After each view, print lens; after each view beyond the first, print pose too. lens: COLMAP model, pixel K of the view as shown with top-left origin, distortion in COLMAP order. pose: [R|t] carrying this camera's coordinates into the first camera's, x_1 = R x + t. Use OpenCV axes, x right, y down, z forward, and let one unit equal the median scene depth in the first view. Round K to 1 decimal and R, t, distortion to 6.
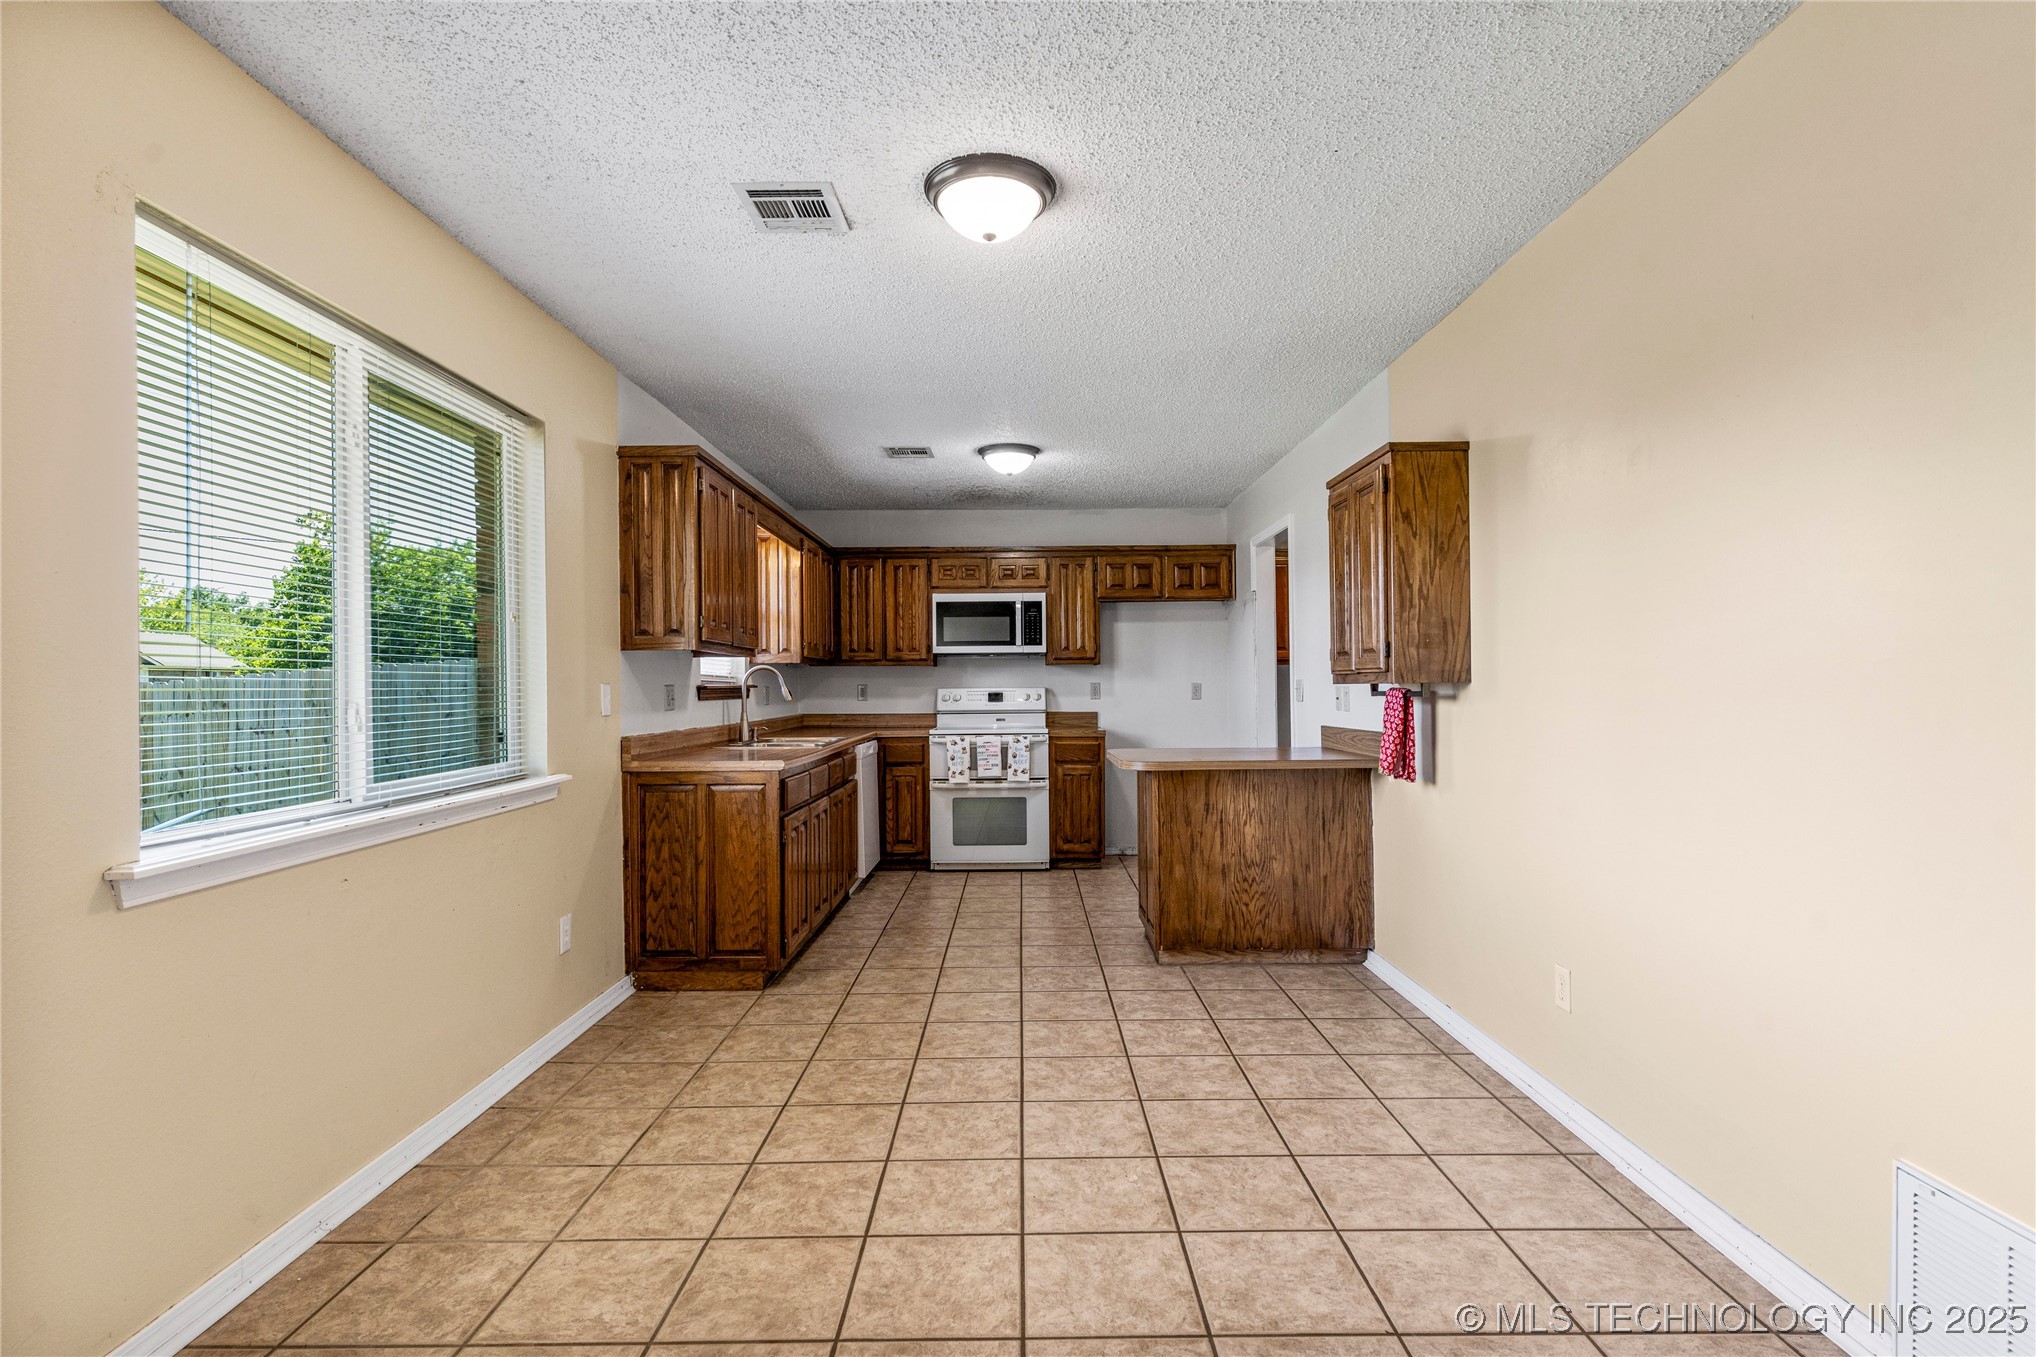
lens RADIAL K [[979.1, 0, 1016.8], [0, 979.1, 676.0], [0, 0, 1]] dist [0.000370, -0.000008]
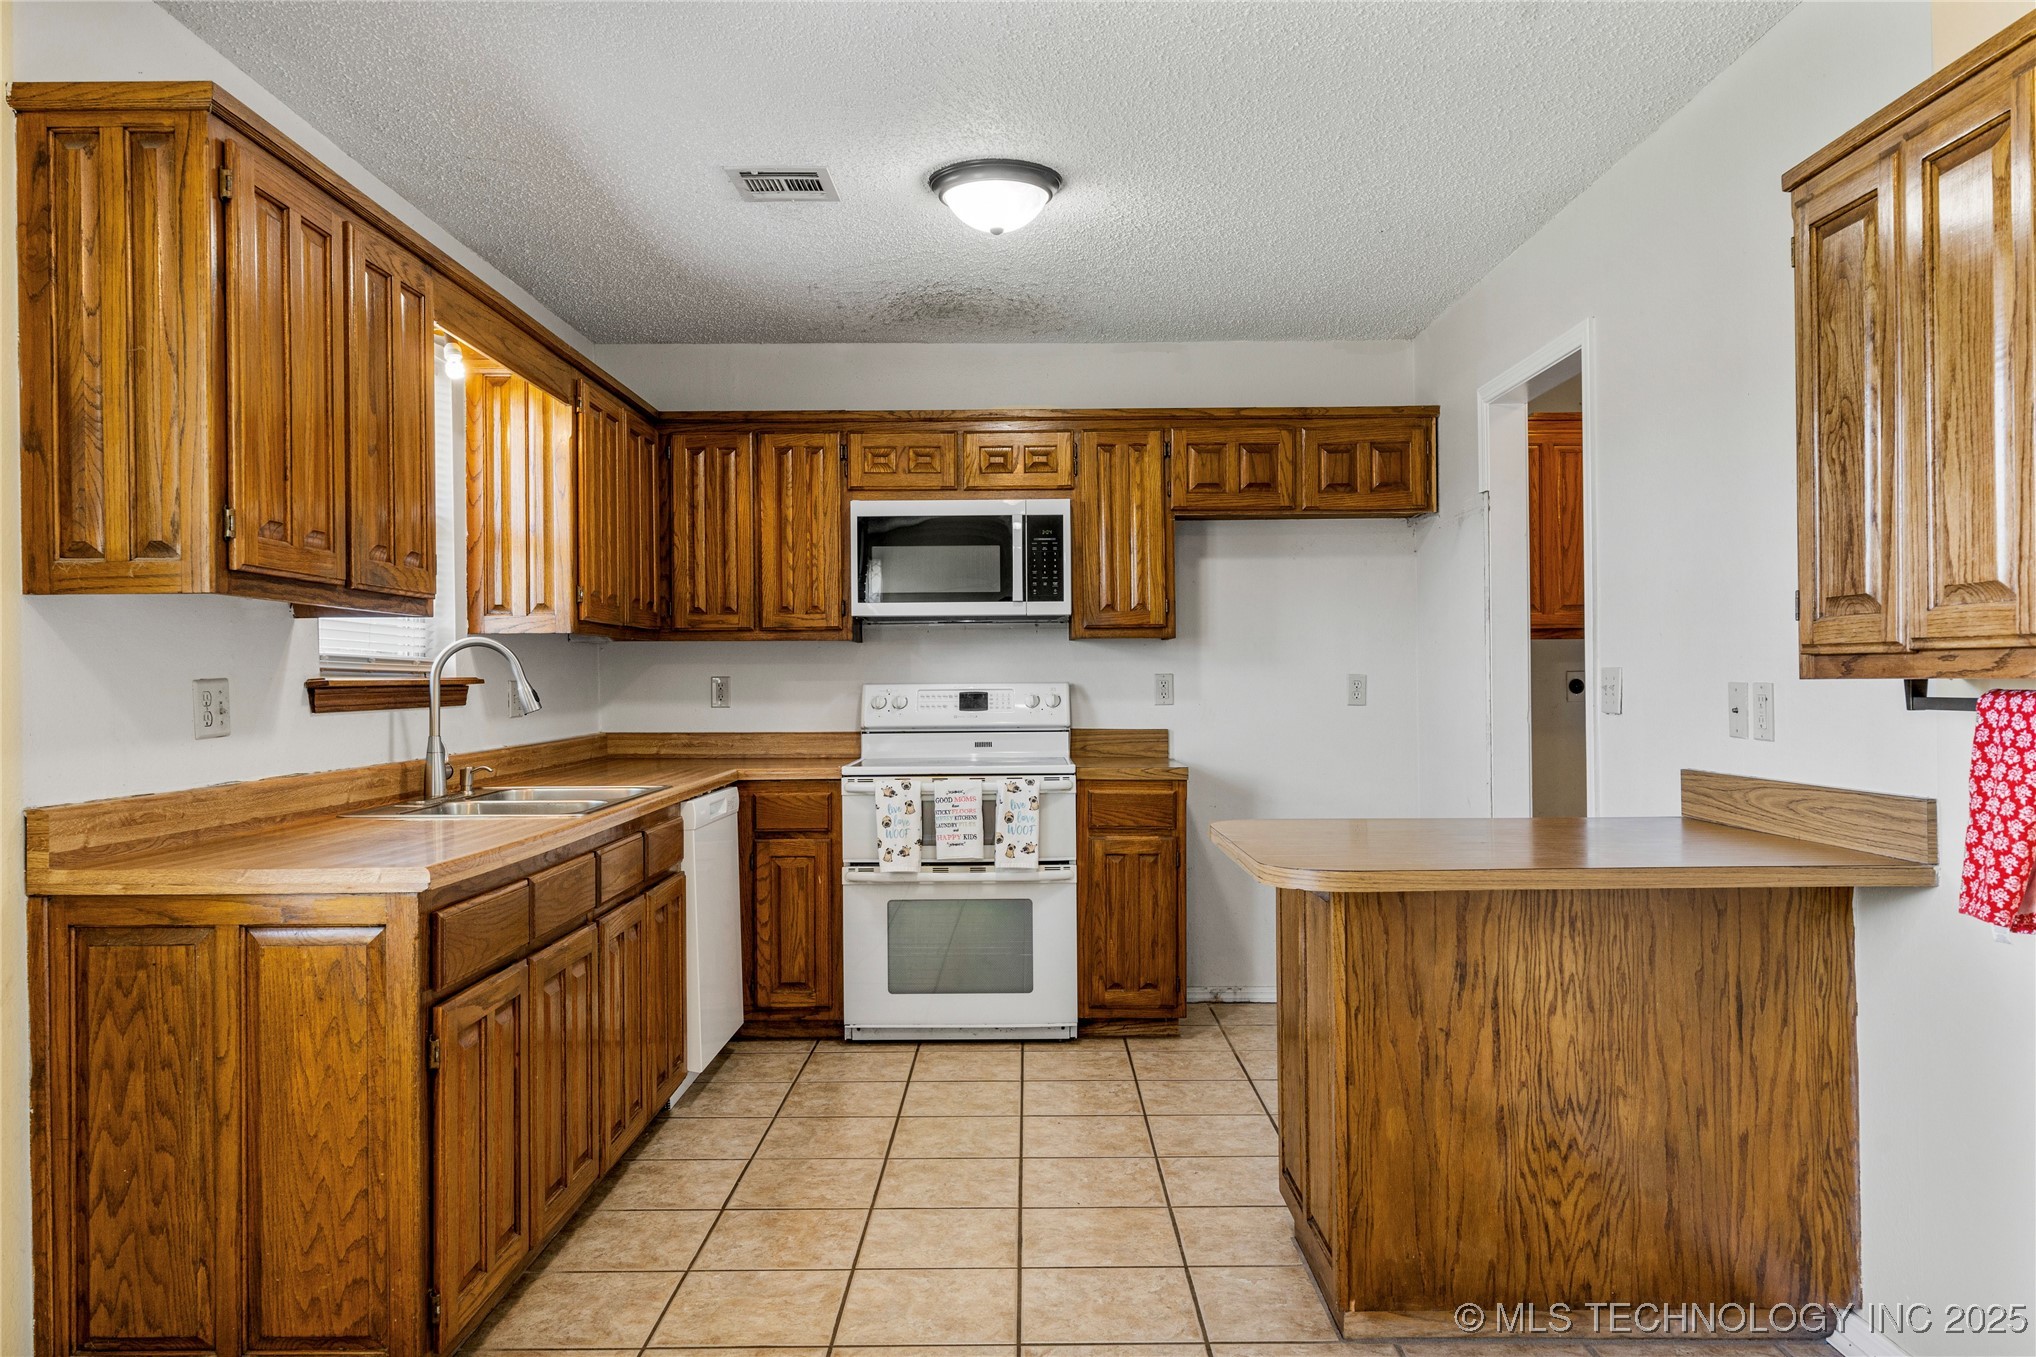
lens RADIAL K [[1475.3, 0, 983.9], [0, 1475.3, 654.9], [0, 0, 1]] dist [-0.084792, -0.000390]
pose [[0.999741, 0.001033, -0.022751, 0.002736], [-0.001139, 0.999989, -0.004655, 0.000926], [0.022746, 0.004680, 0.999730, 0.326114]]
